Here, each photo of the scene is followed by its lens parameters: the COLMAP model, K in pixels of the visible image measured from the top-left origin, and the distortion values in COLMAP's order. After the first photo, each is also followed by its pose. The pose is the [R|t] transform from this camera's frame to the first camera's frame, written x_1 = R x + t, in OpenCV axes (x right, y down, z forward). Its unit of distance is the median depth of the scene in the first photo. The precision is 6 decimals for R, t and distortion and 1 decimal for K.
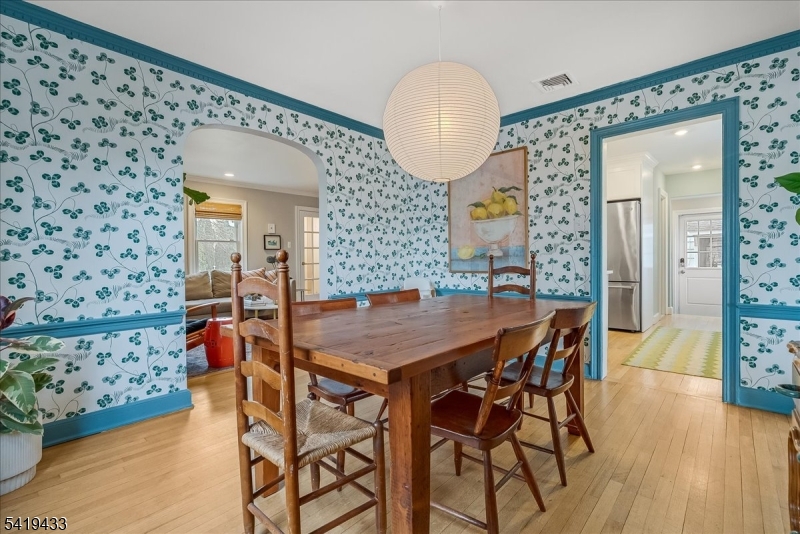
lens RADIAL K [[367.6, 0, 396.7], [0, 367.6, 266.9], [0, 0, 1]] dist [-0.004352, -0.000167]
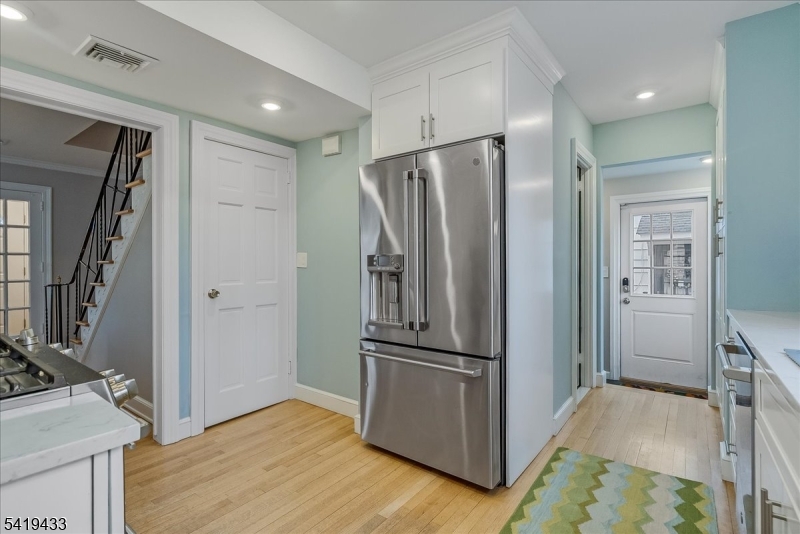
lens RADIAL K [[367.6, 0, 403.2], [0, 367.6, 264.4], [0, 0, 1]] dist [-0.004352, -0.000167]
pose [[0.996431, 0.009413, 0.083881, 0.383338], [-0.008249, 0.999865, -0.014203, -0.034675], [-0.084003, 0.013460, 0.996375, 0.454569]]
